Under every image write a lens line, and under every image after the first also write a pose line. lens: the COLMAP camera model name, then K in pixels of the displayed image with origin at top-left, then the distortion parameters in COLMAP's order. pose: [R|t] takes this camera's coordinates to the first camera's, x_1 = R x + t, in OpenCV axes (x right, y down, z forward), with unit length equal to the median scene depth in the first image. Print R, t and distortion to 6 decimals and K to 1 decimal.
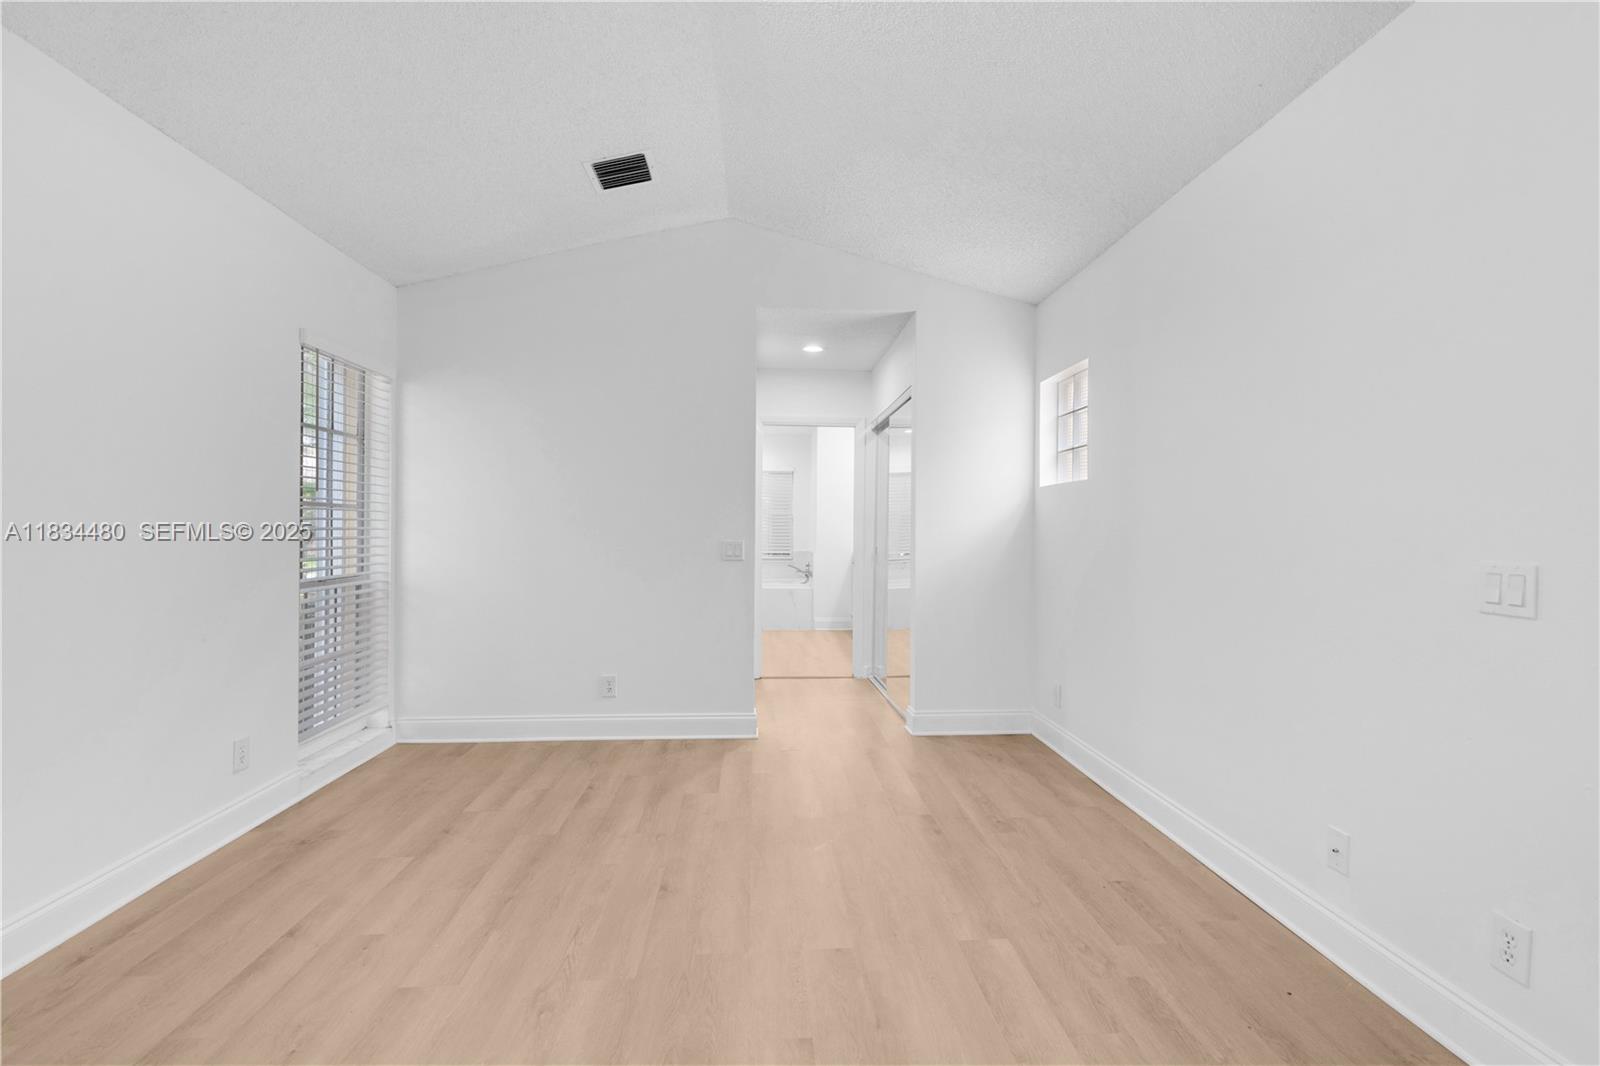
lens RADIAL K [[745.9, 0, 806.8], [0, 745.9, 528.2], [0, 0, 1]] dist [0.006408, -0.000394]
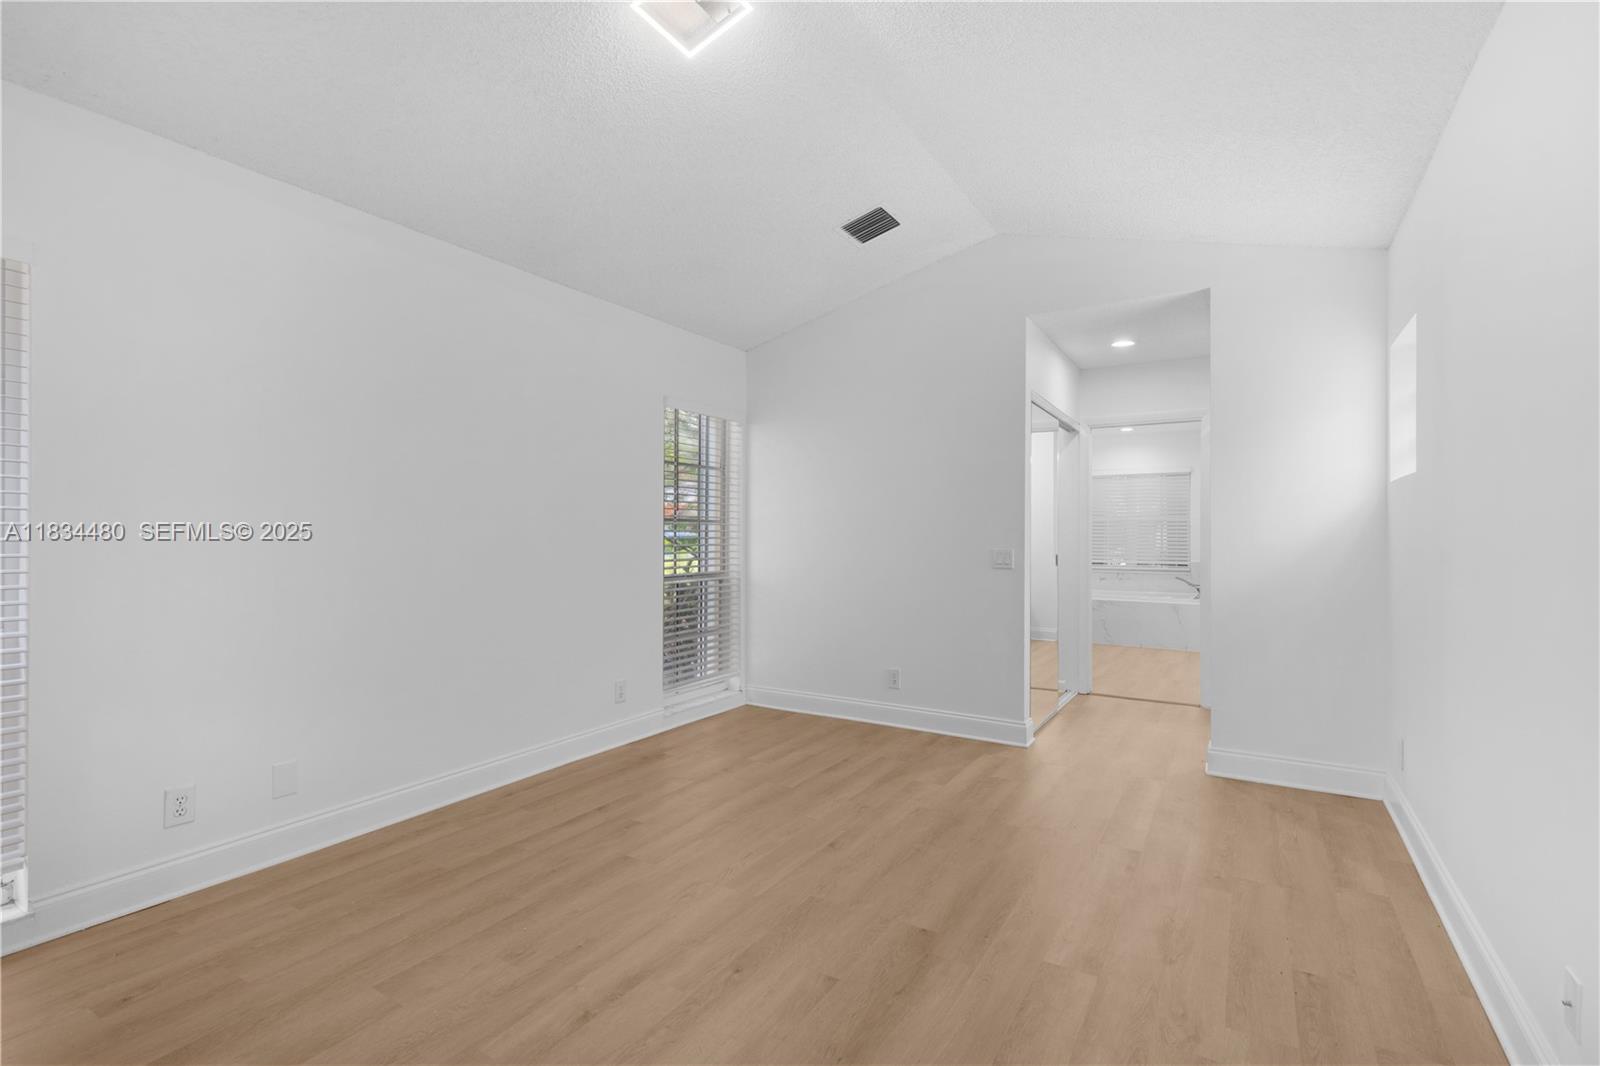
lens RADIAL K [[734.2, 0, 780.0], [0, 734.2, 529.0], [0, 0, 1]] dist [0.003526, -0.000317]
pose [[0.808214, -0.008285, -0.588831, 0.252515], [0.002457, 0.999940, -0.010696, -0.000642], [0.588884, 0.007198, 0.808186, 0.010715]]
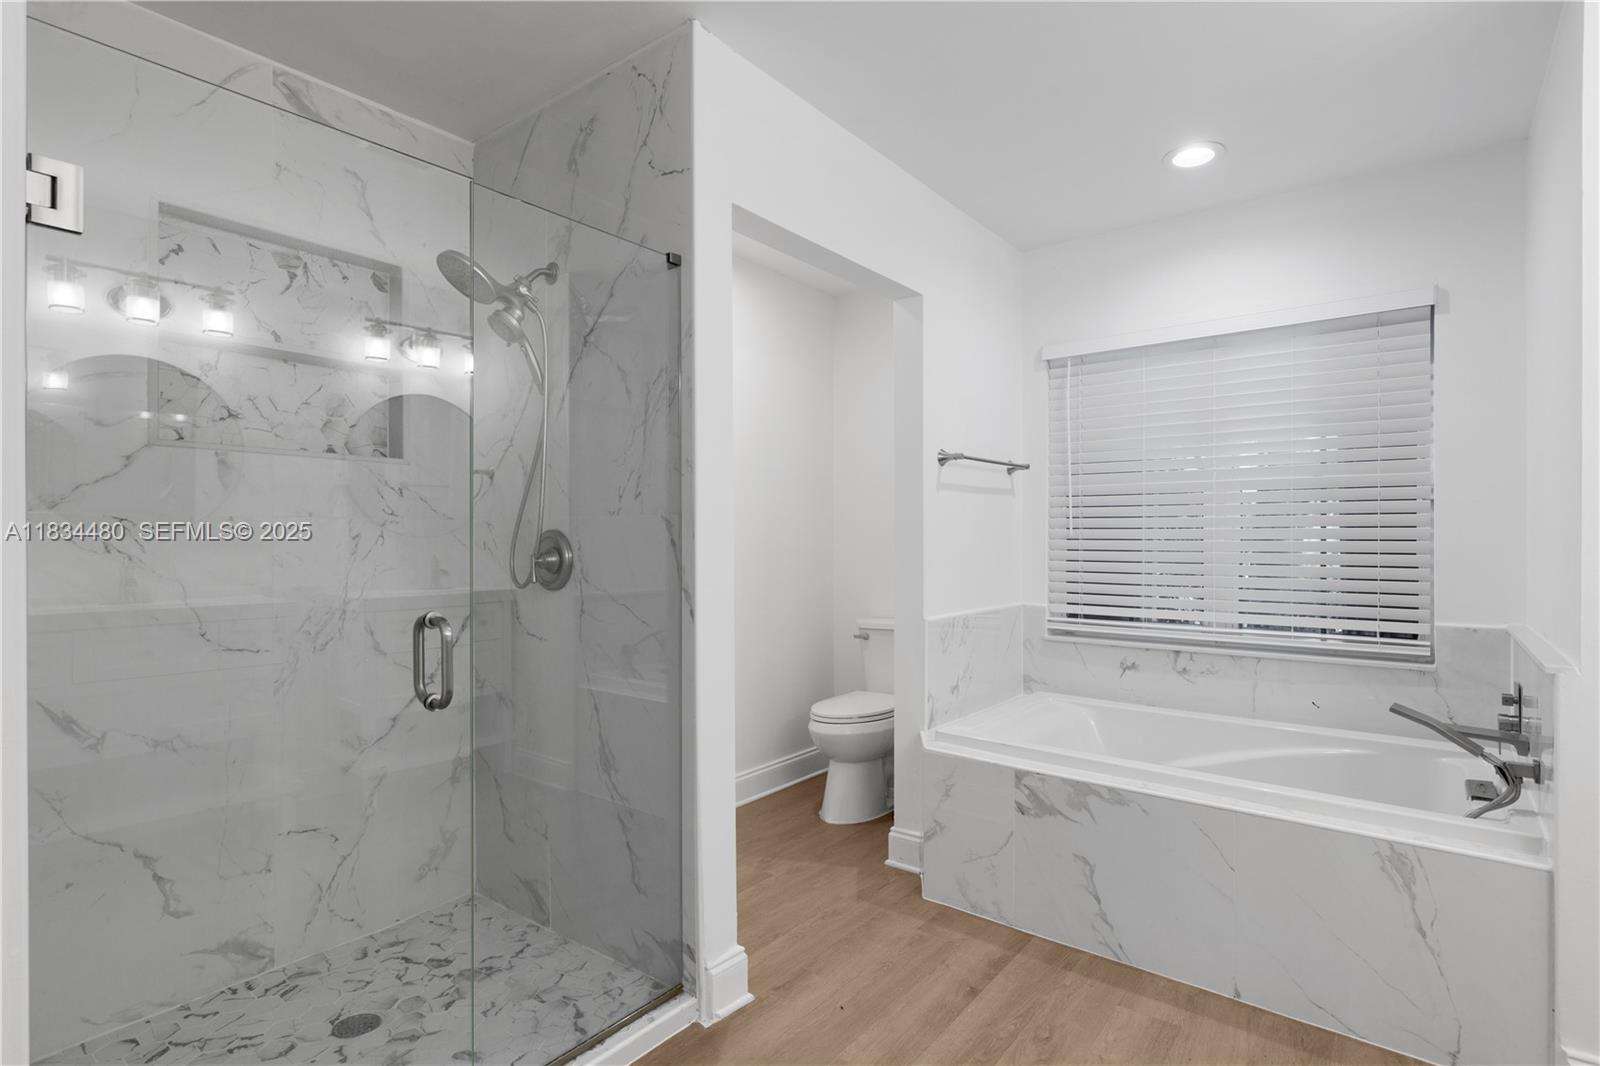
lens RADIAL K [[786.8, 0, 799.6], [0, 786.8, 539.8], [0, 0, 1]] dist [-0.003080, -0.000054]
pose [[0.746273, -0.000405, -0.665640, -0.003712], [-0.000477, 0.999999, -0.001143, 0.006282], [0.665640, 0.001171, 0.746272, 1.636777]]
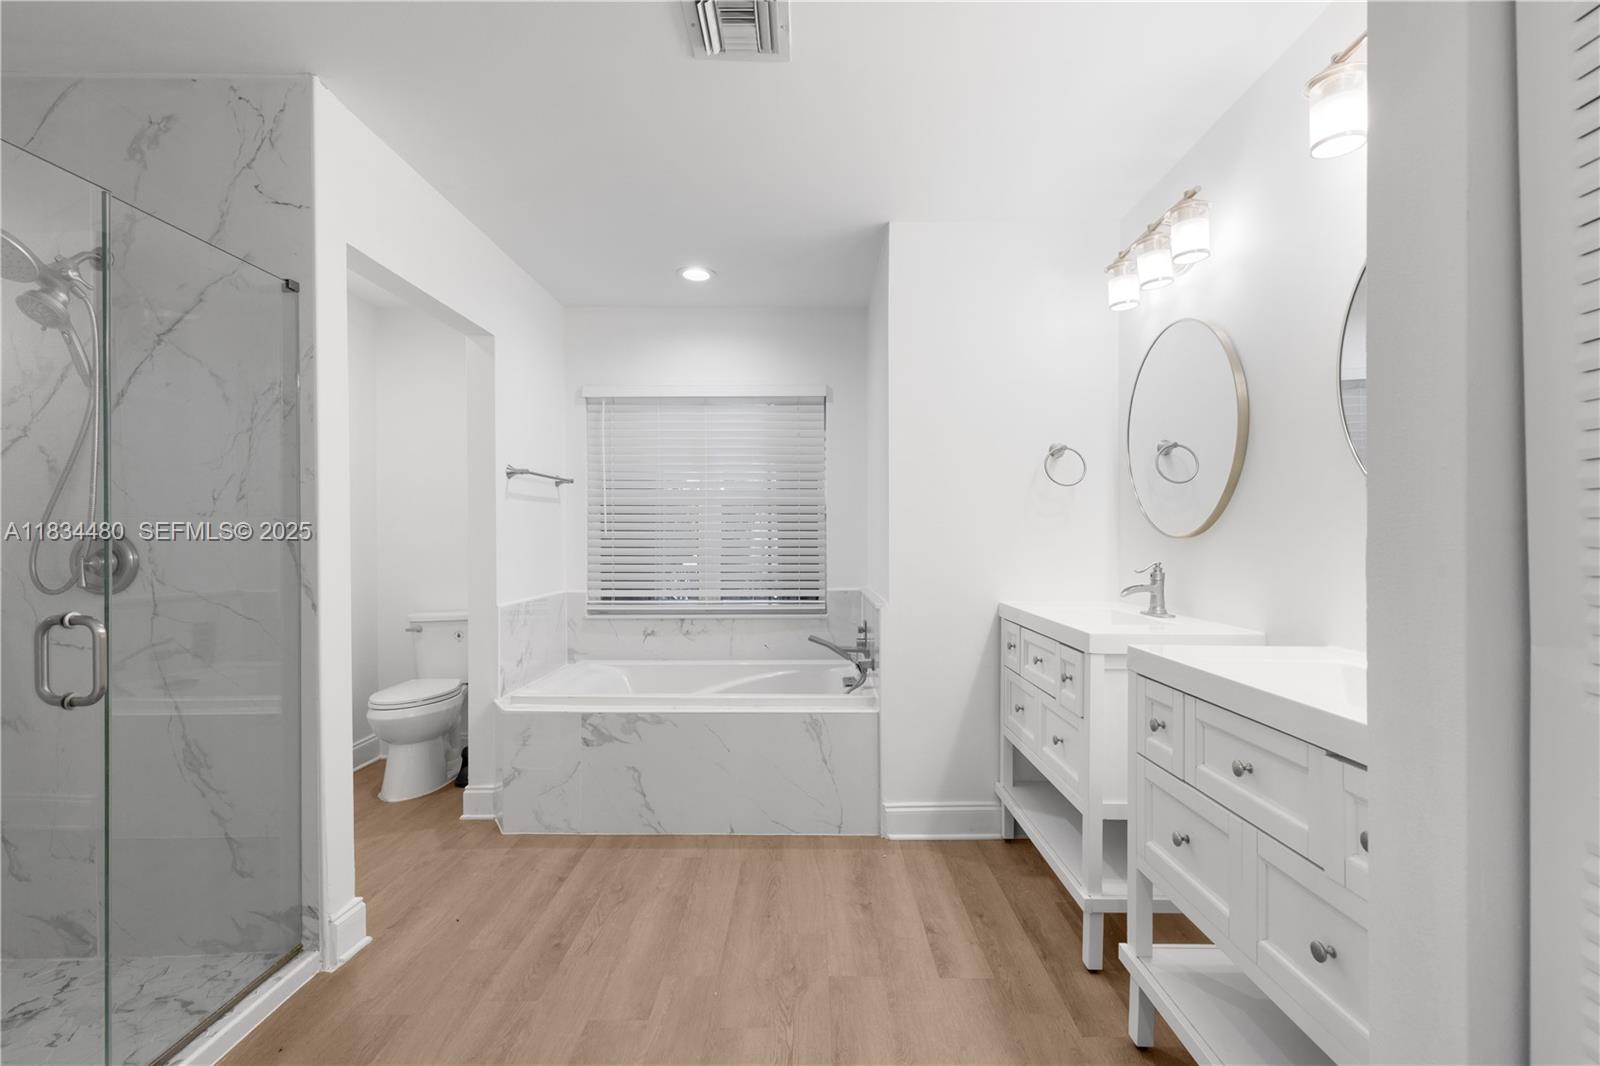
lens RADIAL K [[734.2, 0, 780.0], [0, 734.2, 529.0], [0, 0, 1]] dist [0.003526, -0.000317]
pose [[0.994812, -0.005812, -0.101561, -0.005581], [0.004351, 0.999884, -0.014599, 0.006822], [0.101634, 0.014081, 0.994722, 1.468634]]
